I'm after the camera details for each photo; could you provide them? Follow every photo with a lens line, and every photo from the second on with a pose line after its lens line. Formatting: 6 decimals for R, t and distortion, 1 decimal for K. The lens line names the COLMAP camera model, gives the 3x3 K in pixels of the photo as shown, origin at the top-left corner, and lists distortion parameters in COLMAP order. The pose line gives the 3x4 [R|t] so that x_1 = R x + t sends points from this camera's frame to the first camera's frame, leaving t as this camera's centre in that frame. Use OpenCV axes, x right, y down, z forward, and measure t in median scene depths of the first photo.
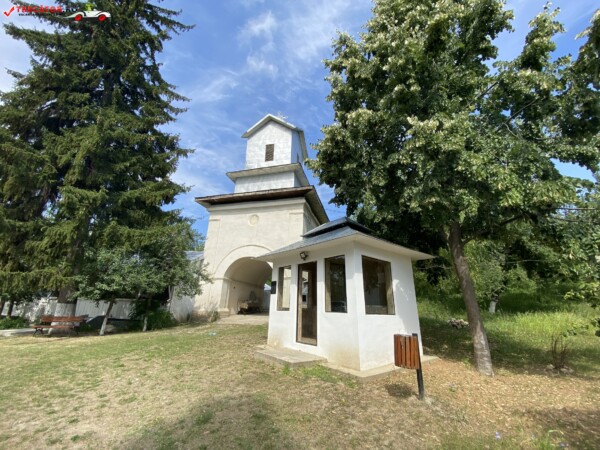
lens RADIAL K [[247.6, 0, 291.7], [0, 247.6, 224.7], [0, 0, 1]] dist [-0.004304, -0.007498]
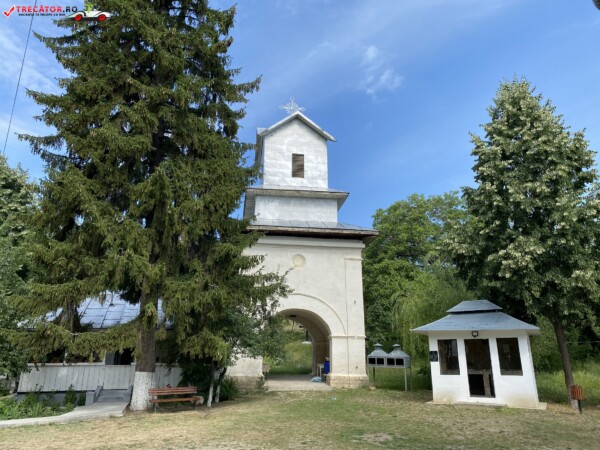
lens RADIAL K [[457.3, 0, 297.4], [0, 457.3, 225.4], [0, 0, 1]] dist [0.006782, -0.004375]
pose [[0.911335, 0.088255, 0.402094, -0.800355], [-0.104905, 0.994290, 0.019530, -0.173150], [-0.398075, -0.059980, 0.915390, -0.361511]]
